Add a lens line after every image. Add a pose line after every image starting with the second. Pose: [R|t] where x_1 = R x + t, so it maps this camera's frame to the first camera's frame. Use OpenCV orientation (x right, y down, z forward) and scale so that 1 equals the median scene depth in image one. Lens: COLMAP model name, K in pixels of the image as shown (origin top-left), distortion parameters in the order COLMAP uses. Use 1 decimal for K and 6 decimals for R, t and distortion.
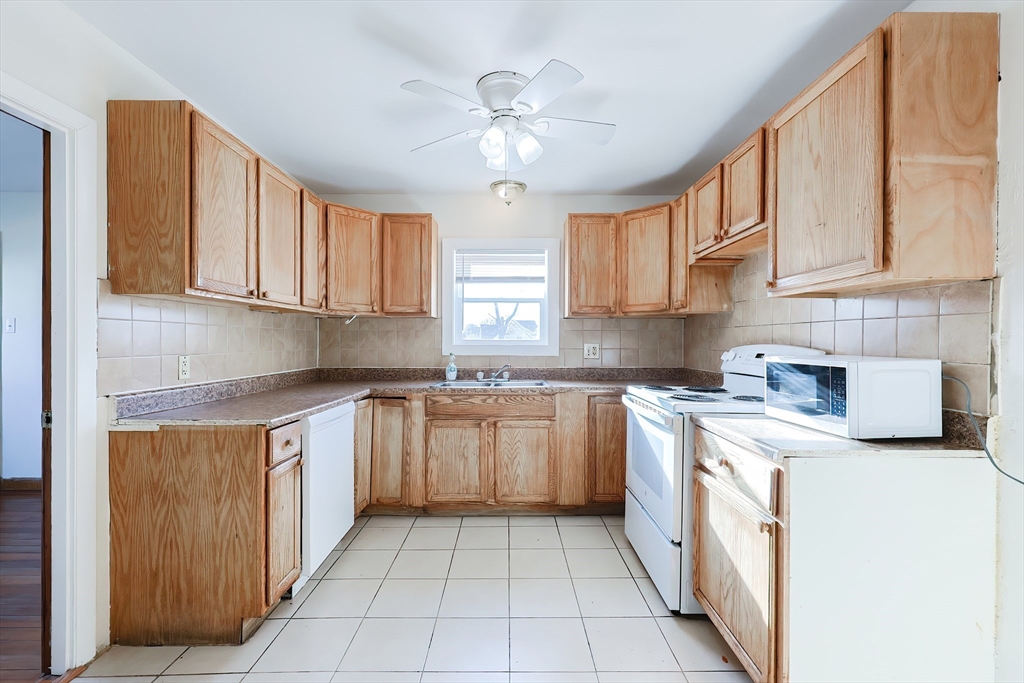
lens RADIAL K [[438.0, 0, 512.6], [0, 438.0, 342.6], [0, 0, 1]] dist [-0.003712, -0.000418]
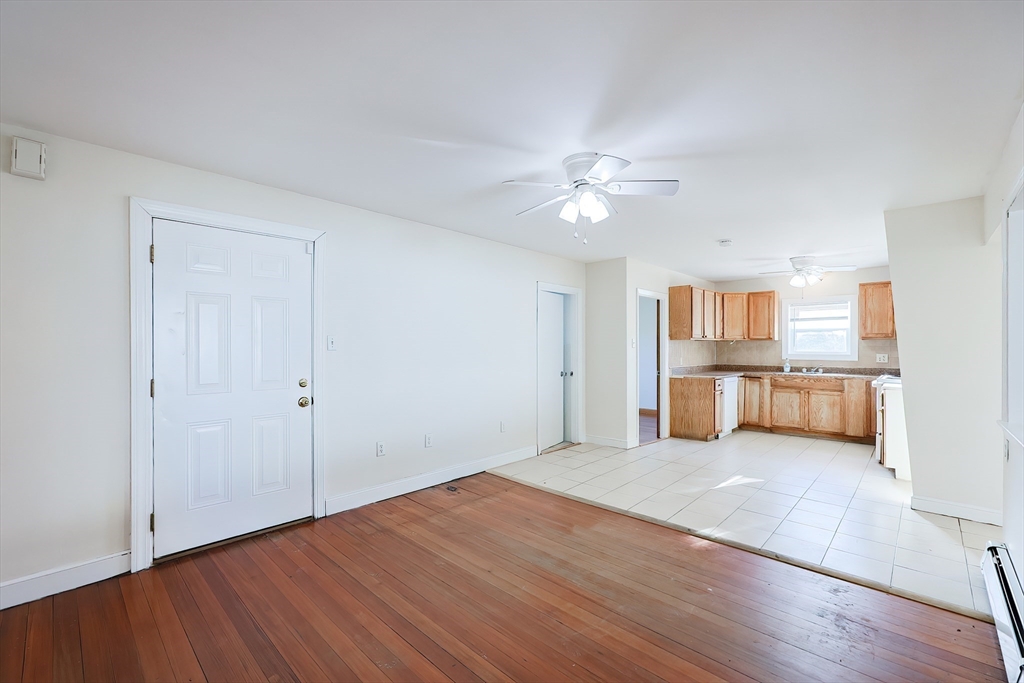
lens RADIAL K [[438.0, 0, 511.0], [0, 438.0, 346.5], [0, 0, 1]] dist [-0.003712, -0.000418]
pose [[0.724649, -0.002487, -0.689113, 0.368846], [-0.000091, 0.999993, -0.003705, -0.025299], [0.689118, 0.002747, 0.724644, -1.491339]]
